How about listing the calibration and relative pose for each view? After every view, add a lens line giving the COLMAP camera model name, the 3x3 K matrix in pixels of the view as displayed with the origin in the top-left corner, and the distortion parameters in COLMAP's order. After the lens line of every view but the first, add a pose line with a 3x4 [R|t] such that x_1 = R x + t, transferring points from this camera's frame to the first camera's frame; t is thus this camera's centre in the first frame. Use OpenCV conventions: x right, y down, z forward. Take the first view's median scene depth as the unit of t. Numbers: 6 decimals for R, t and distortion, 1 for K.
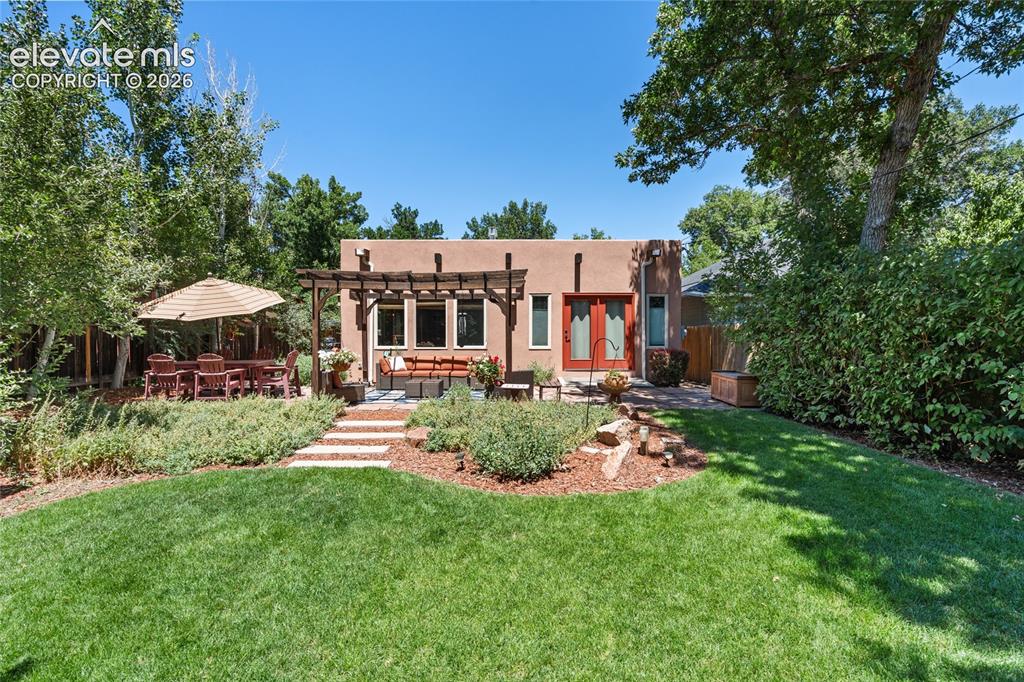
lens RADIAL K [[471.5, 0, 512.0], [0, 471.5, 341.0], [0, 0, 1]] dist [-0.000193, 0.000130]
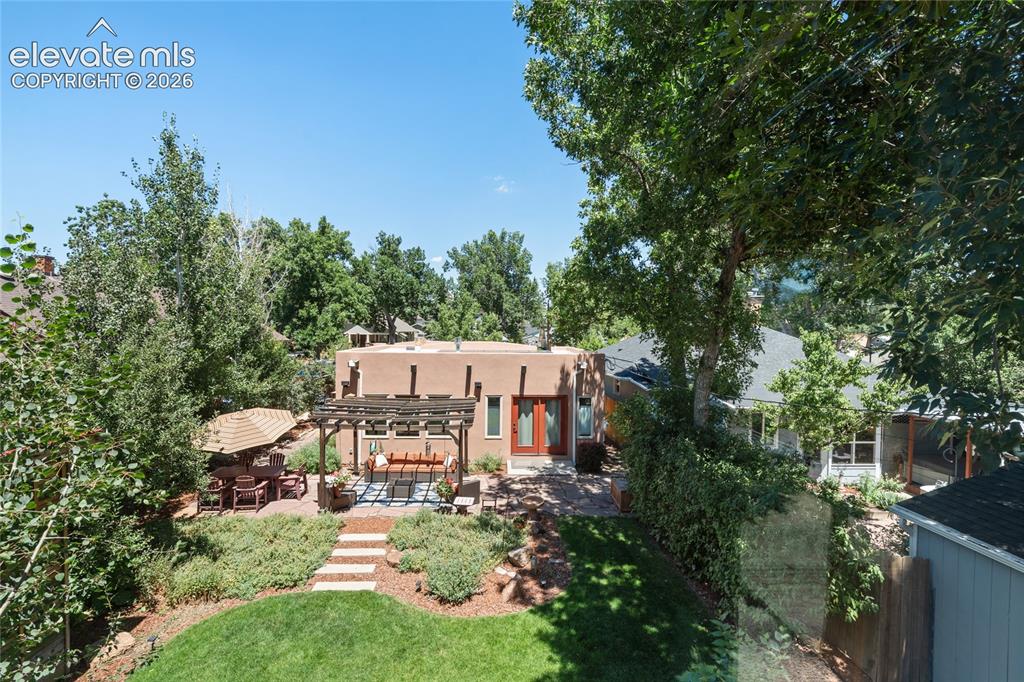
lens RADIAL K [[467.6, 0, 511.9], [0, 467.6, 336.0], [0, 0, 1]] dist [-0.000146, 0.000752]
pose [[0.999280, 0.012191, 0.035925, 0.061593], [-0.011895, 0.999894, -0.008436, -0.255635], [-0.036024, 0.008003, 0.999319, -0.276047]]
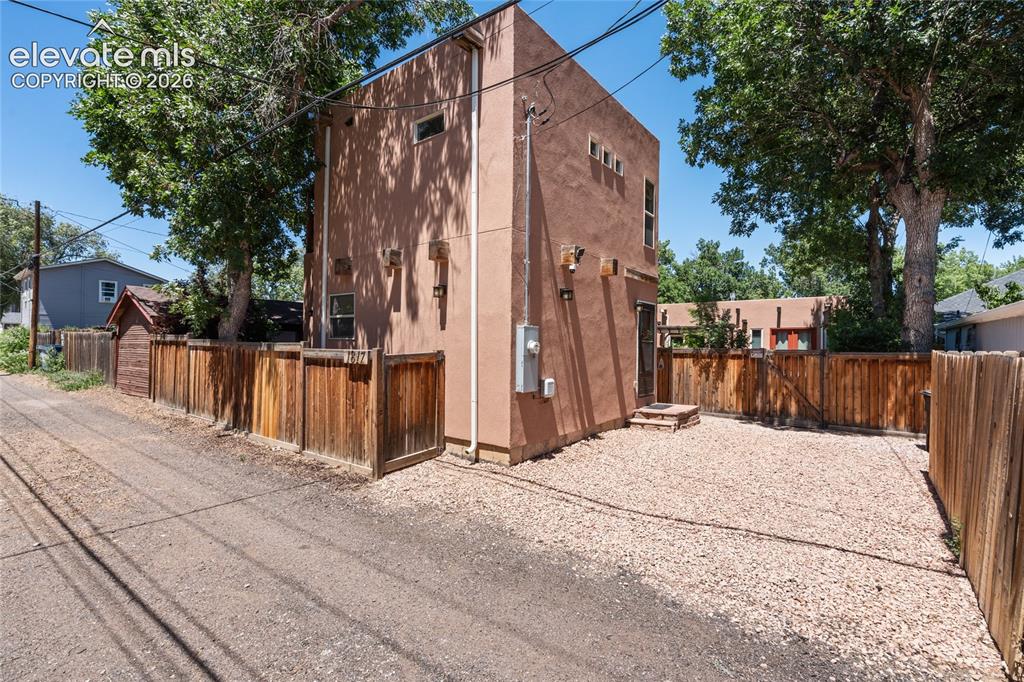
lens RADIAL K [[467.6, 0, 511.9], [0, 467.6, 336.0], [0, 0, 1]] dist [-0.000146, 0.000752]
pose [[0.800566, -0.002466, -0.599239, 0.406071], [-0.019438, 0.999358, -0.030082, 0.005492], [0.598929, 0.035731, 0.800005, -1.118198]]
